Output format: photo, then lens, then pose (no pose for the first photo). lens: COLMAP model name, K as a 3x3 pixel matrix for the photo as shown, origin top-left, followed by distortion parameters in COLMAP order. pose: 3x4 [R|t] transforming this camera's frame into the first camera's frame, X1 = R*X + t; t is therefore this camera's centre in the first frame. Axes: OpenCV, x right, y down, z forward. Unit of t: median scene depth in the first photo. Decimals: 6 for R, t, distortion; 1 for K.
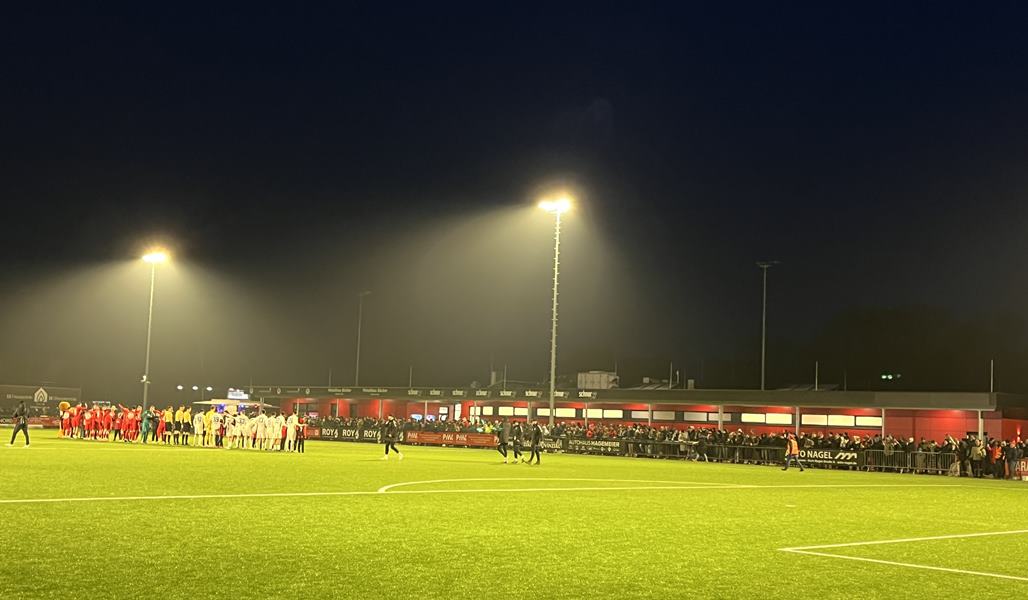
lens RADIAL K [[1217.7, 0, 515.0], [0, 1217.7, 297.3], [0, 0, 1]] dist [0.054485, 0.000000]
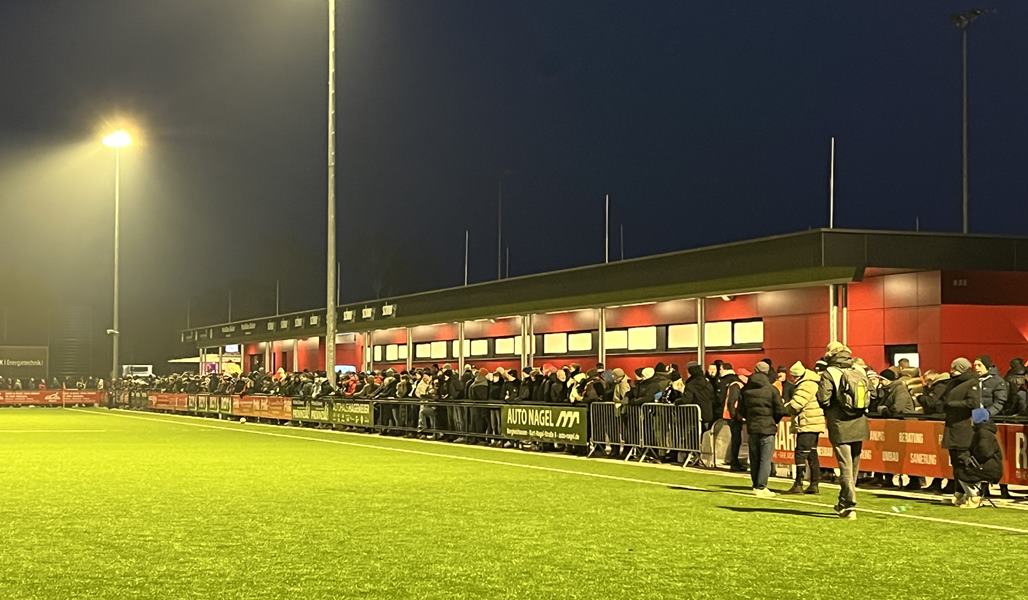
lens RADIAL K [[1711.1, 0, 517.3], [0, 1711.1, 303.8], [0, 0, 1]] dist [0.114617, 0.000000]
pose [[0.901973, -0.056245, -0.428113, 0.447374], [0.078048, 0.996386, 0.033532, 0.064590], [0.424680, -0.063659, 0.903103, 0.439758]]
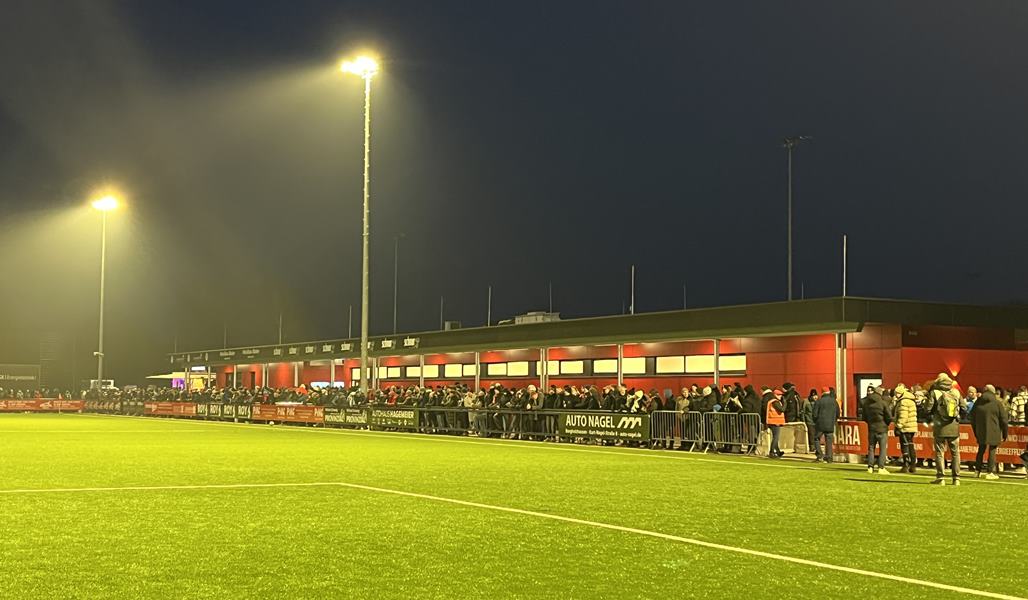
lens RADIAL K [[1332.7, 0, 508.5], [0, 1332.7, 298.5], [0, 0, 1]] dist [0.096065, 0.000000]
pose [[0.956425, -0.051325, -0.287431, 0.359242], [0.058855, 0.998111, 0.017614, 0.051053], [0.285984, -0.033764, 0.957639, 0.345274]]
